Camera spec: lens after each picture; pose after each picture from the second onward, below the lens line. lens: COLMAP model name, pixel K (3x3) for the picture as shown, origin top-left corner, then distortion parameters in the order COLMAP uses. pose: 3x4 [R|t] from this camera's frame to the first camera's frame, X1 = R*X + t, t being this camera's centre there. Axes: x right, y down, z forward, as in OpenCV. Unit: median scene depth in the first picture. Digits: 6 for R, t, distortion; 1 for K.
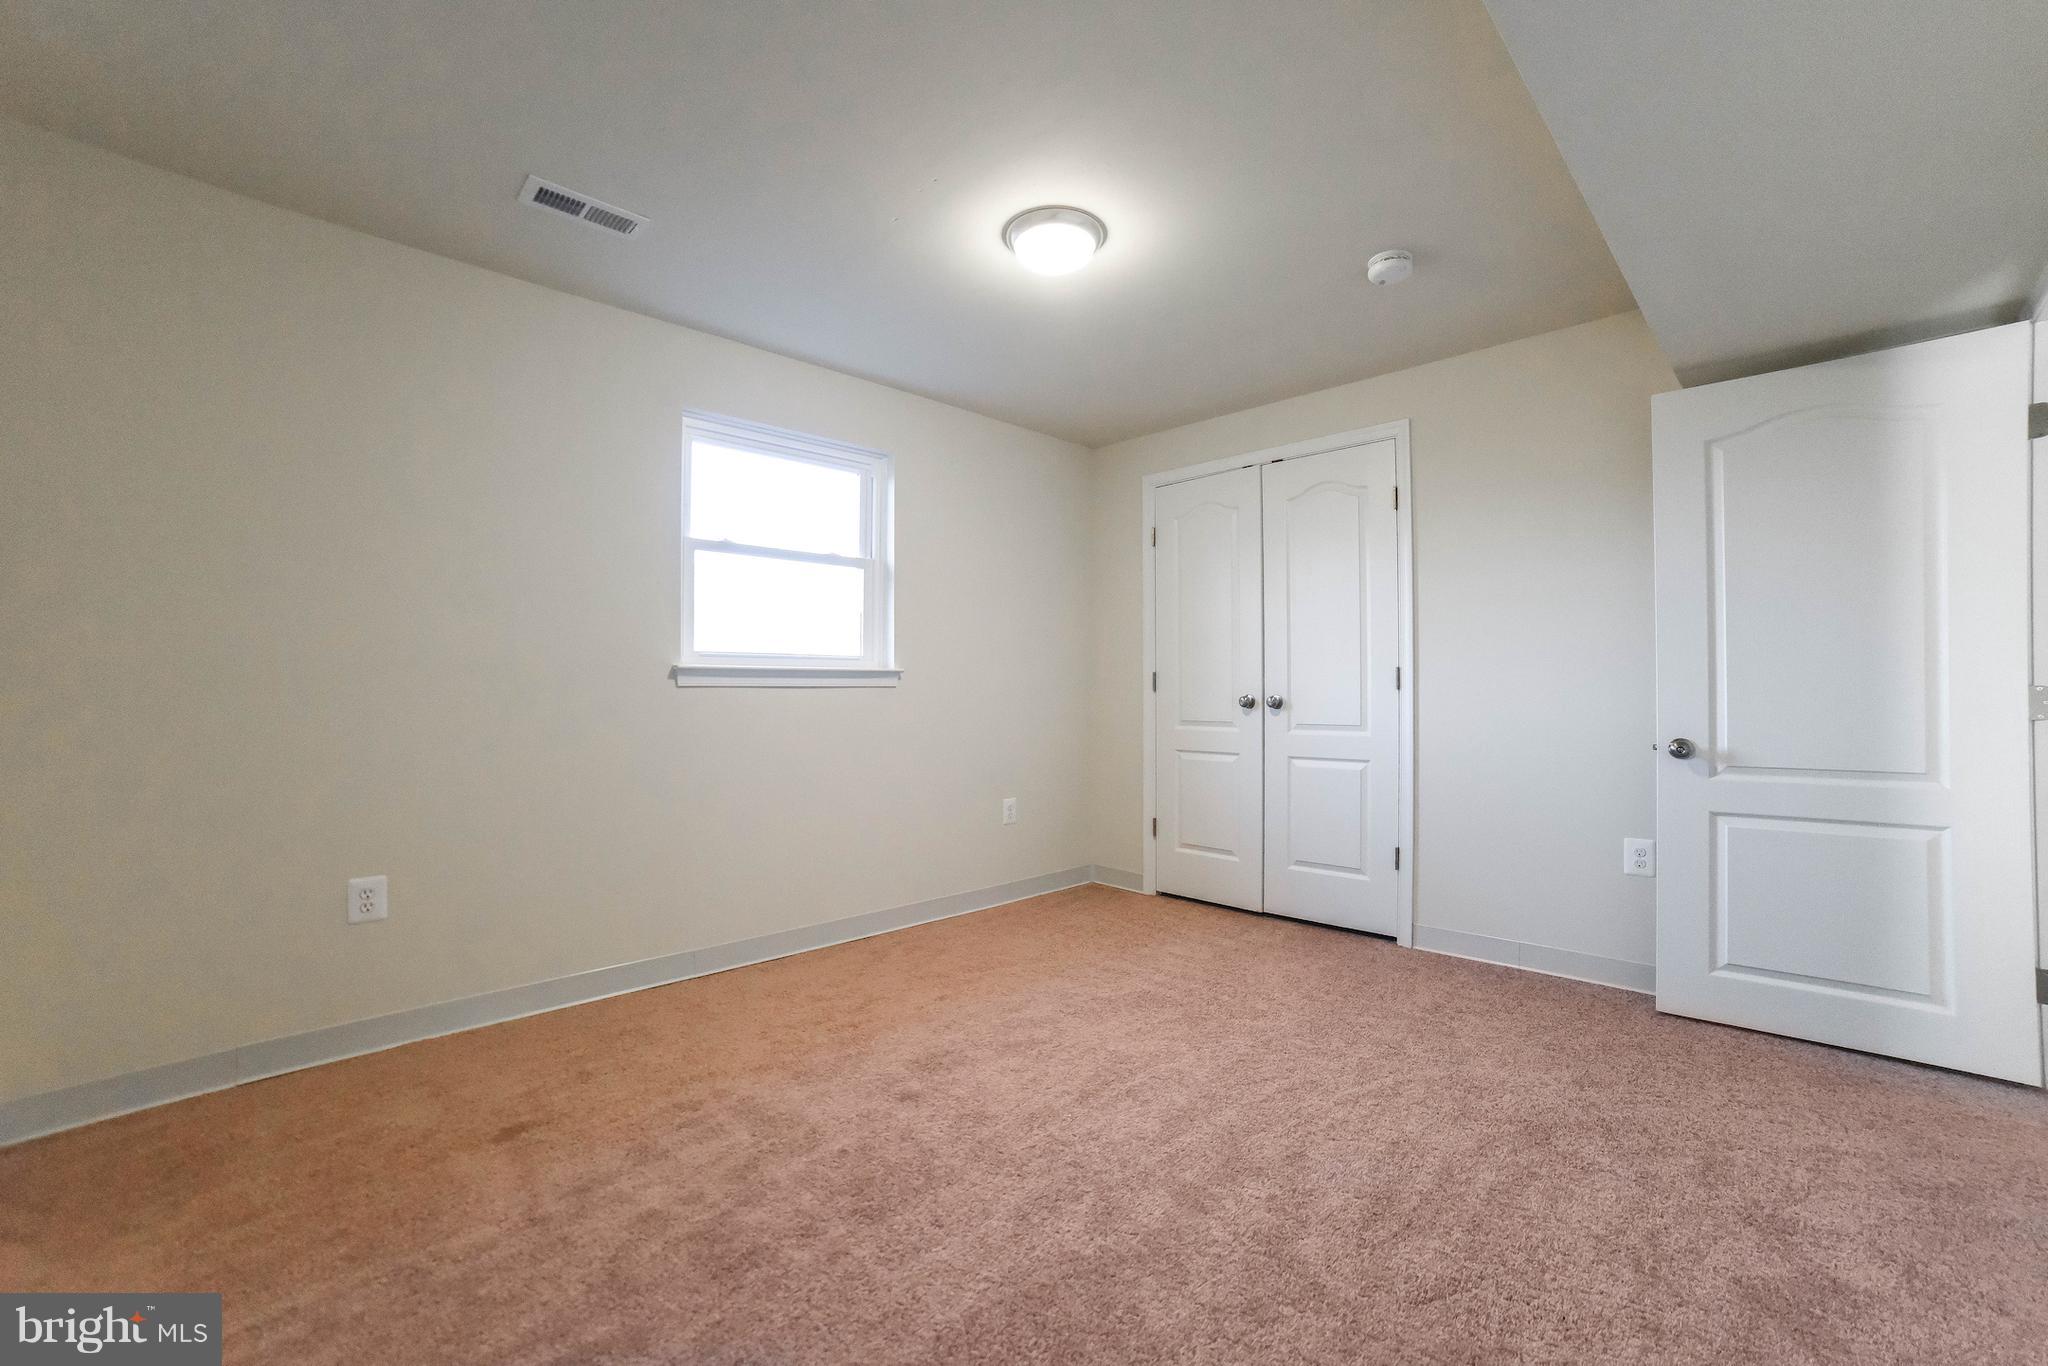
lens RADIAL K [[824.9, 0, 1030.0], [0, 824.9, 691.2], [0, 0, 1]] dist [-0.070477, 0.043038]
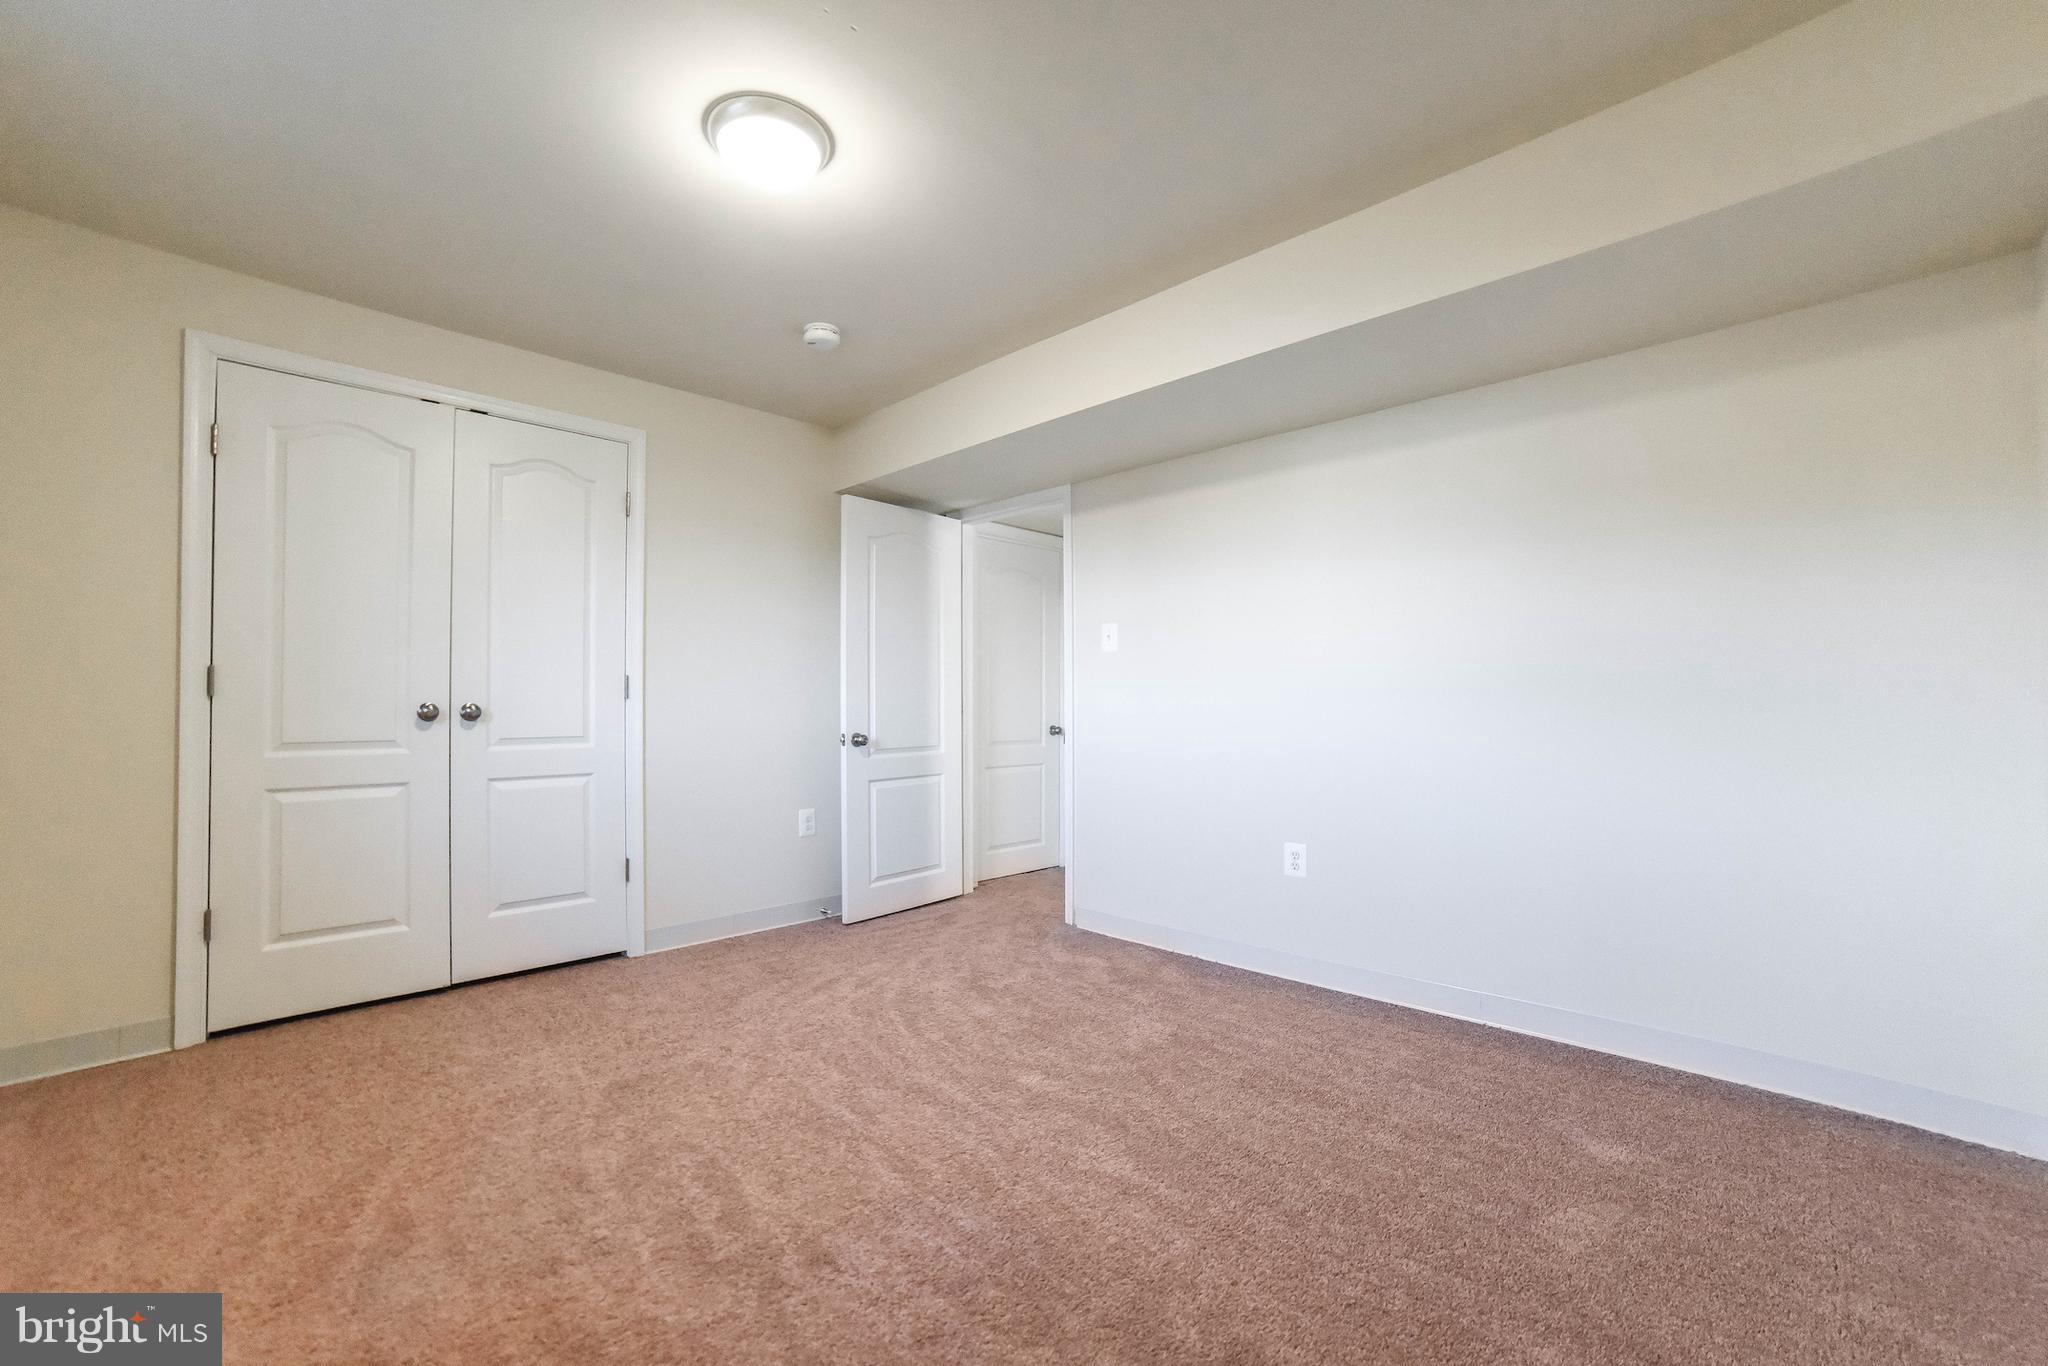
lens RADIAL K [[824.9, 0, 1030.0], [0, 824.9, 691.2], [0, 0, 1]] dist [-0.070477, 0.043038]
pose [[0.018491, 0.019741, 0.999634, -0.527639], [-0.000251, 0.999805, -0.019740, 0.009031], [-0.999829, 0.000114, 0.018492, 0.497226]]
